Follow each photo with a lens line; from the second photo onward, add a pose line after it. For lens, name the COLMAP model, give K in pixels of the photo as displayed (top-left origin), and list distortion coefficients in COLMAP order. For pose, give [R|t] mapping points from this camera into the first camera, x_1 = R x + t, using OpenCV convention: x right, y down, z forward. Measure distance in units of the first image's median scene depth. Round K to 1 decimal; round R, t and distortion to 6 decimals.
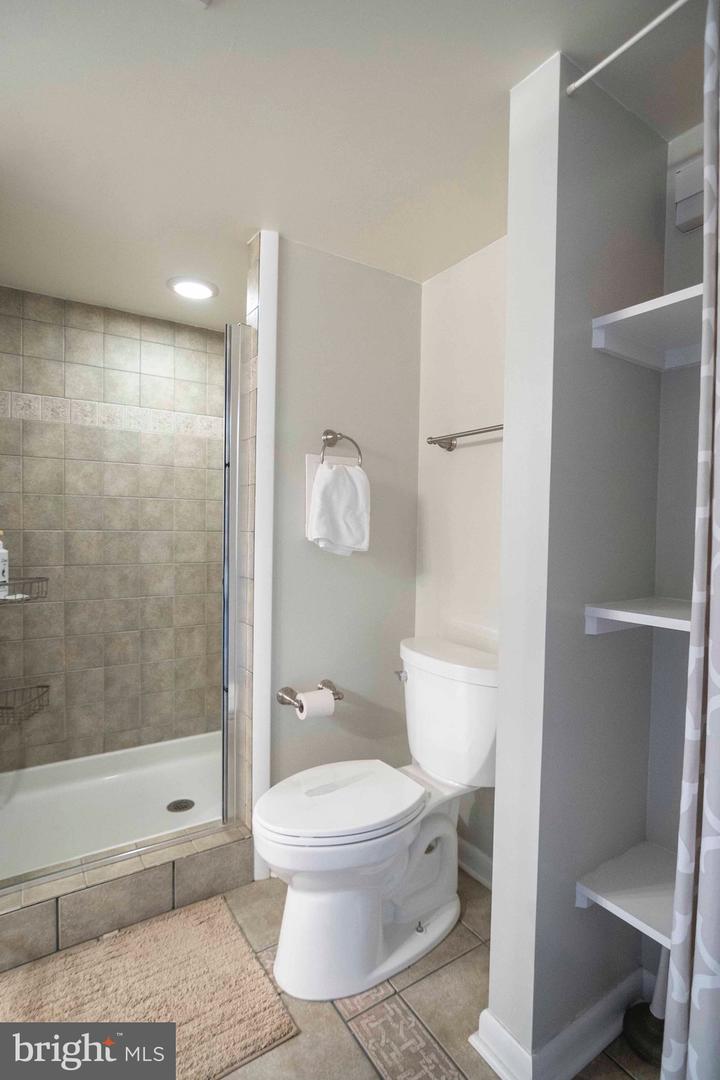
lens RADIAL K [[530.7, 0, 364.3], [0, 530.7, 542.0], [0, 0, 1]] dist [-0.029369, 0.008684]
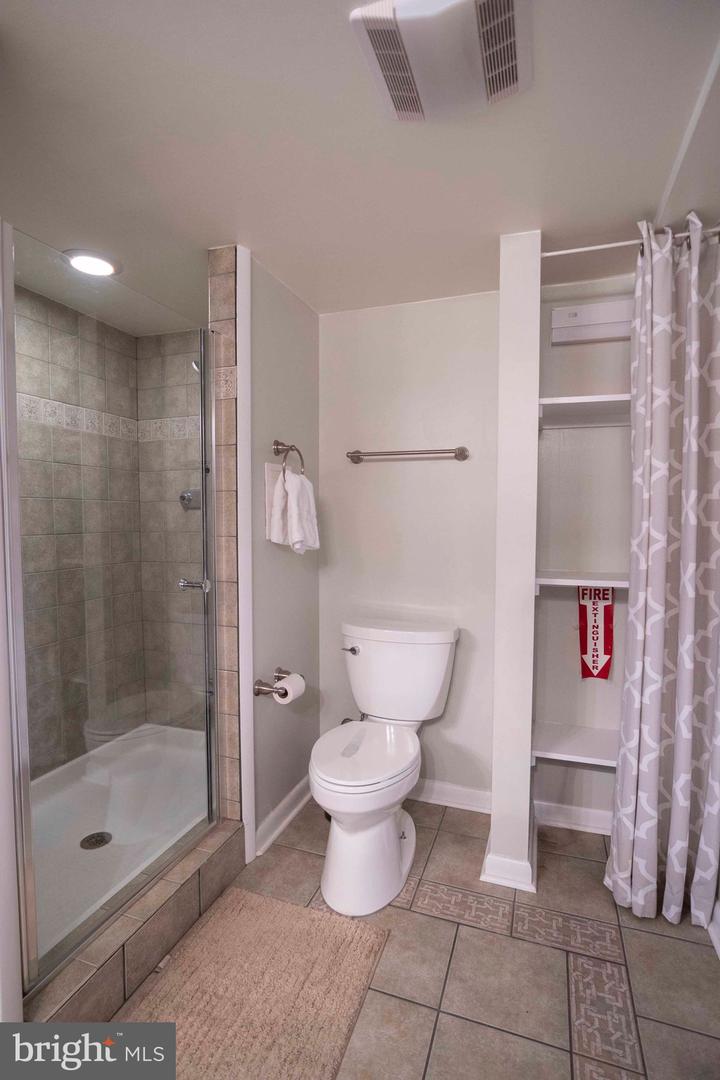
lens RADIAL K [[530.7, 0, 354.5], [0, 530.7, 543.4], [0, 0, 1]] dist [-0.029369, 0.008684]
pose [[0.802653, -0.044735, 0.594767, -0.437497], [0.025303, 0.998839, 0.040981, -0.030045], [-0.595910, -0.017844, 0.802853, 0.017154]]
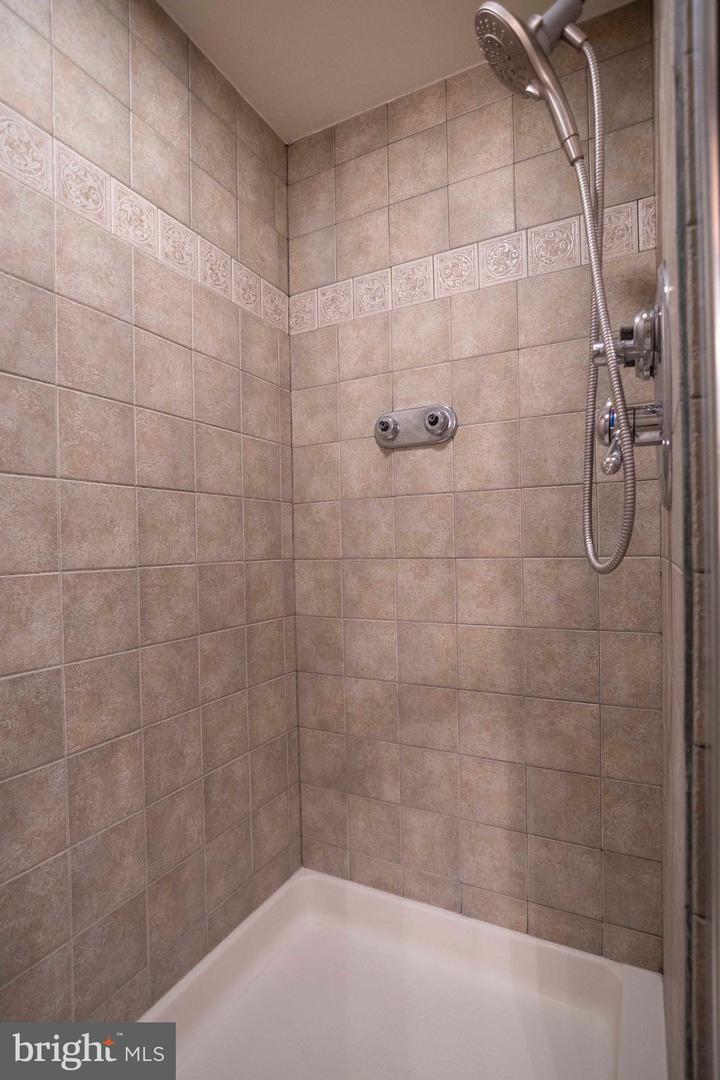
lens RADIAL K [[530.7, 0, 359.7], [0, 530.7, 545.5], [0, 0, 1]] dist [-0.029369, 0.008684]
pose [[0.880632, -0.030554, 0.472815, -0.354634], [0.040597, 0.999115, -0.011049, 0.035604], [-0.472058, 0.028925, 0.881093, 0.612938]]
